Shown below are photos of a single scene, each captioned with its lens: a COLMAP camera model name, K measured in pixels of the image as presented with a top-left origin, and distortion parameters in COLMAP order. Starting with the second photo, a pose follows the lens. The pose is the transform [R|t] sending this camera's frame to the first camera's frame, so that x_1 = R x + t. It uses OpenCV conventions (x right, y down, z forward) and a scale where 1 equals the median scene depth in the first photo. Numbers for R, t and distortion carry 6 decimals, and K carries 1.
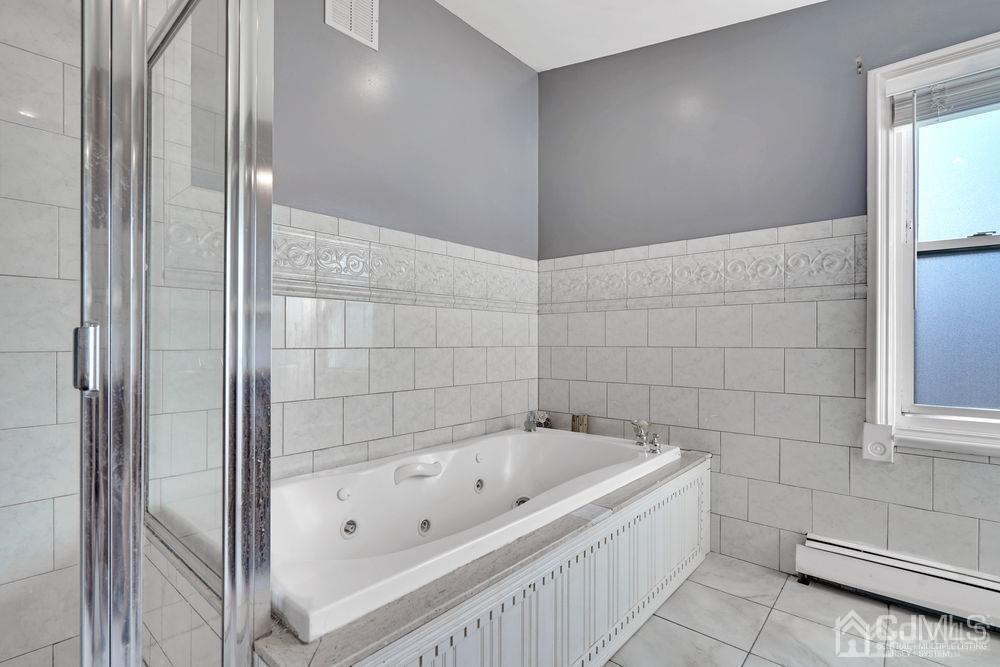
lens RADIAL K [[476.8, 0, 500.8], [0, 476.8, 341.5], [0, 0, 1]] dist [-0.000353, 0.000823]
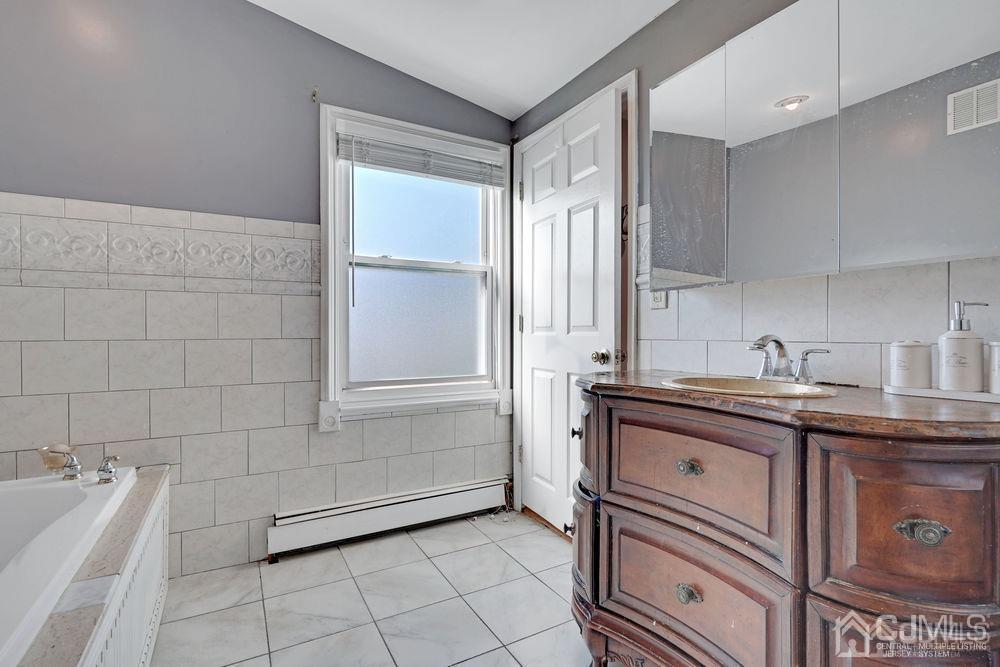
lens RADIAL K [[476.8, 0, 502.2], [0, 476.8, 334.4], [0, 0, 1]] dist [-0.000353, 0.000823]
pose [[0.325049, -0.006899, 0.945672, -0.189599], [0.002520, 0.999976, 0.006430, -0.001259], [-0.945694, 0.000293, 0.325059, 0.181977]]
